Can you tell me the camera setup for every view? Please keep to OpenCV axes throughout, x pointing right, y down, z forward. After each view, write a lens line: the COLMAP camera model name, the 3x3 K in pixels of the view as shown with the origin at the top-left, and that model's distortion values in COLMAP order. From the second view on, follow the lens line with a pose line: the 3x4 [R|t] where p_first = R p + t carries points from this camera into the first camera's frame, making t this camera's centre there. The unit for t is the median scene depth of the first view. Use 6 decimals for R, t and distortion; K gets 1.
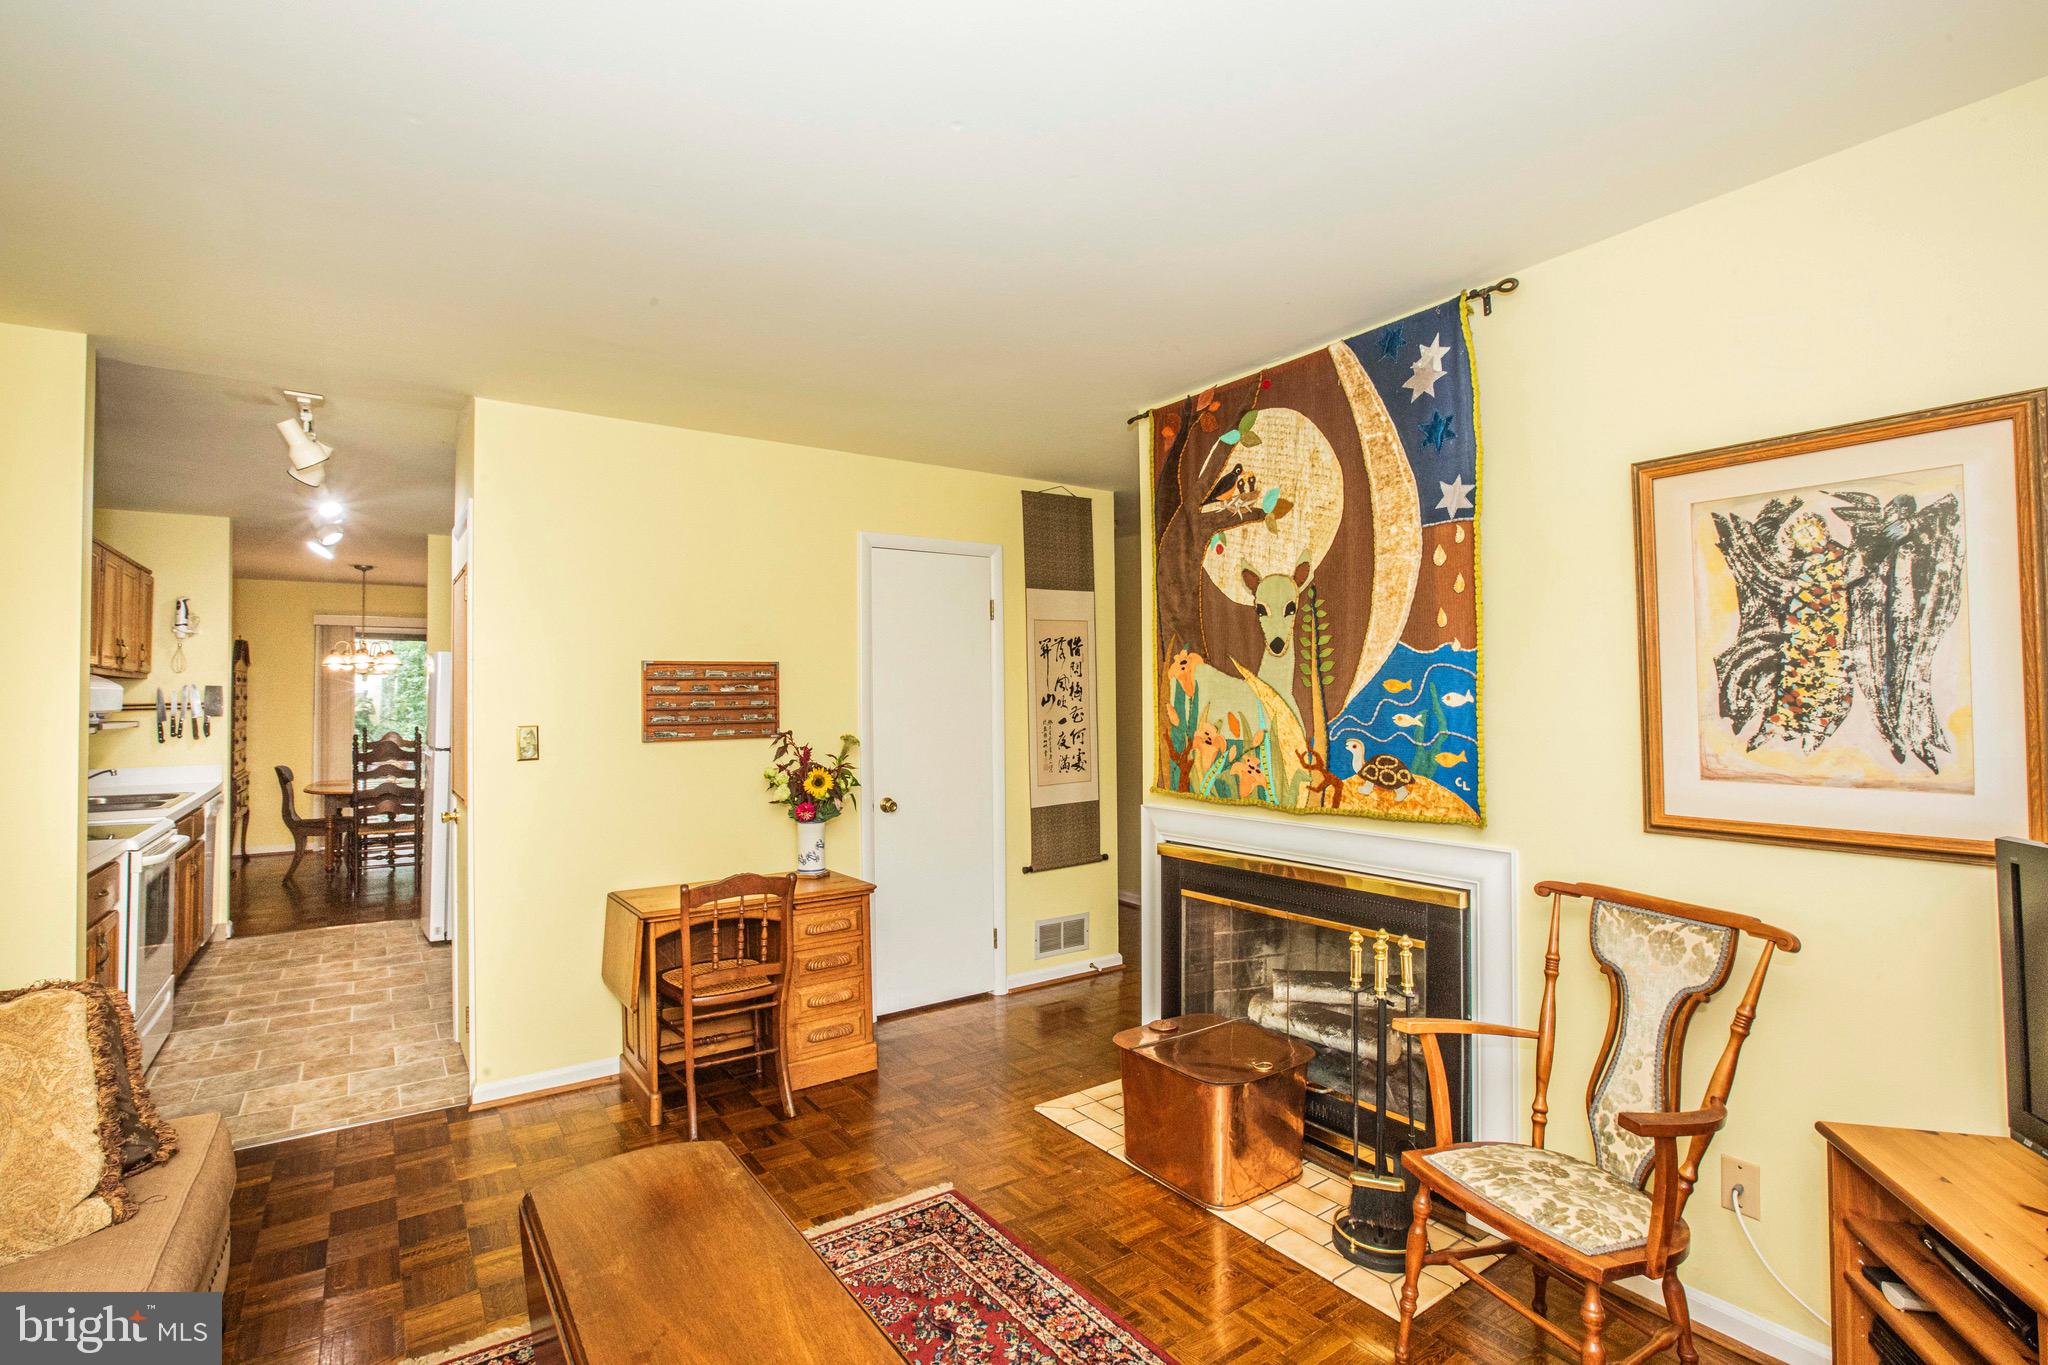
lens RADIAL K [[943.0, 0, 1038.4], [0, 943.0, 675.3], [0, 0, 1]] dist [-0.031230, 0.002515]
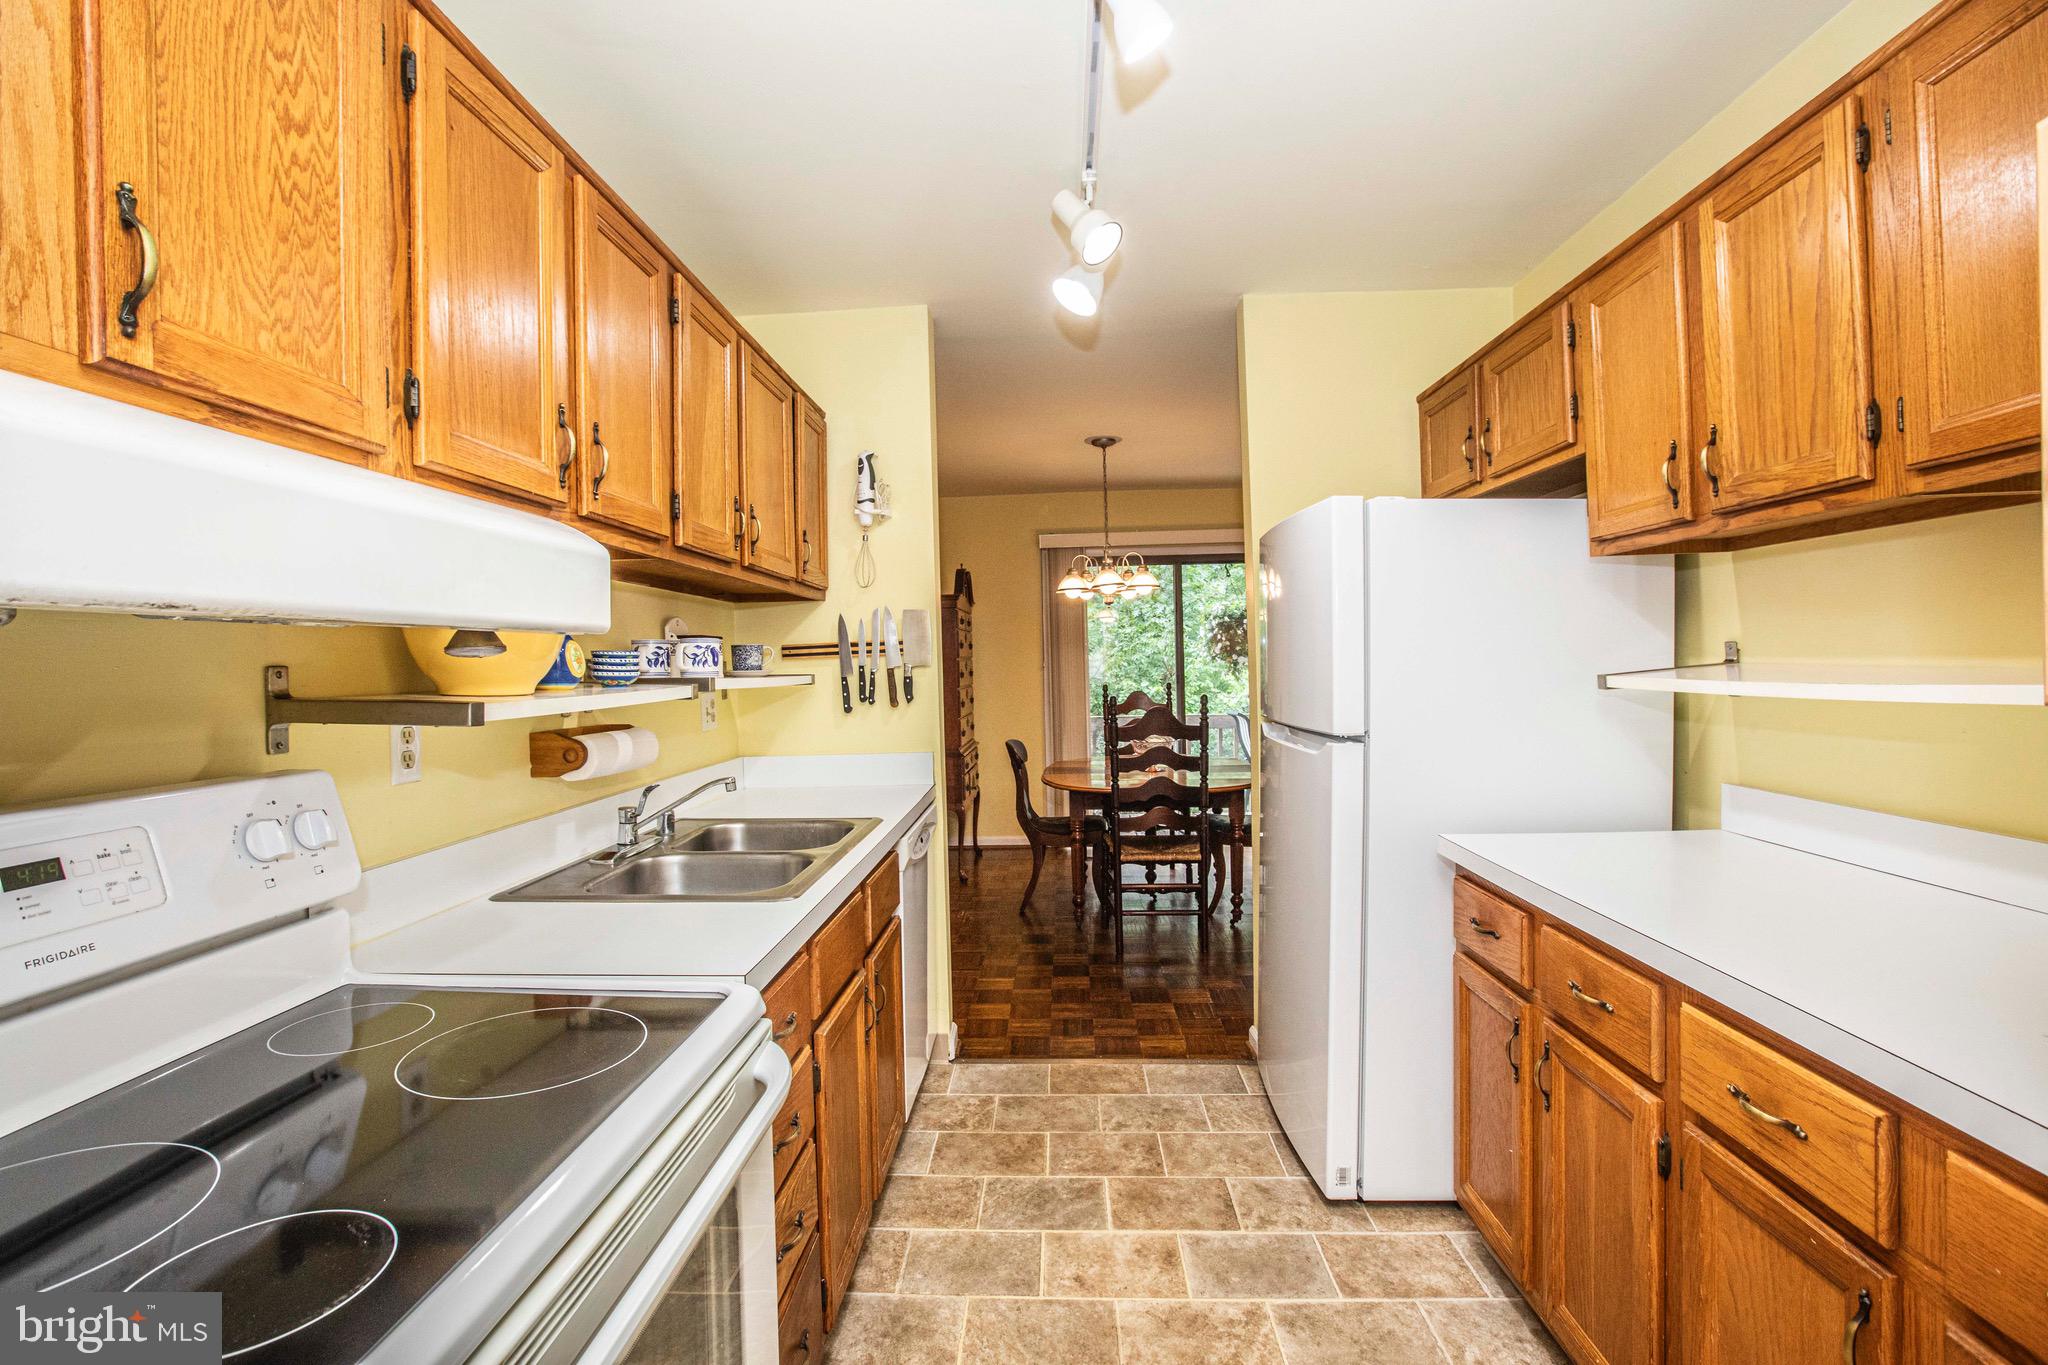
lens RADIAL K [[943.0, 0, 1023.0], [0, 943.0, 670.8], [0, 0, 1]] dist [-0.031230, 0.002515]
pose [[0.788668, -0.010099, -0.614737, -0.403799], [0.035279, 0.998961, 0.028849, 0.027522], [0.613807, -0.044440, 0.788204, 0.480233]]
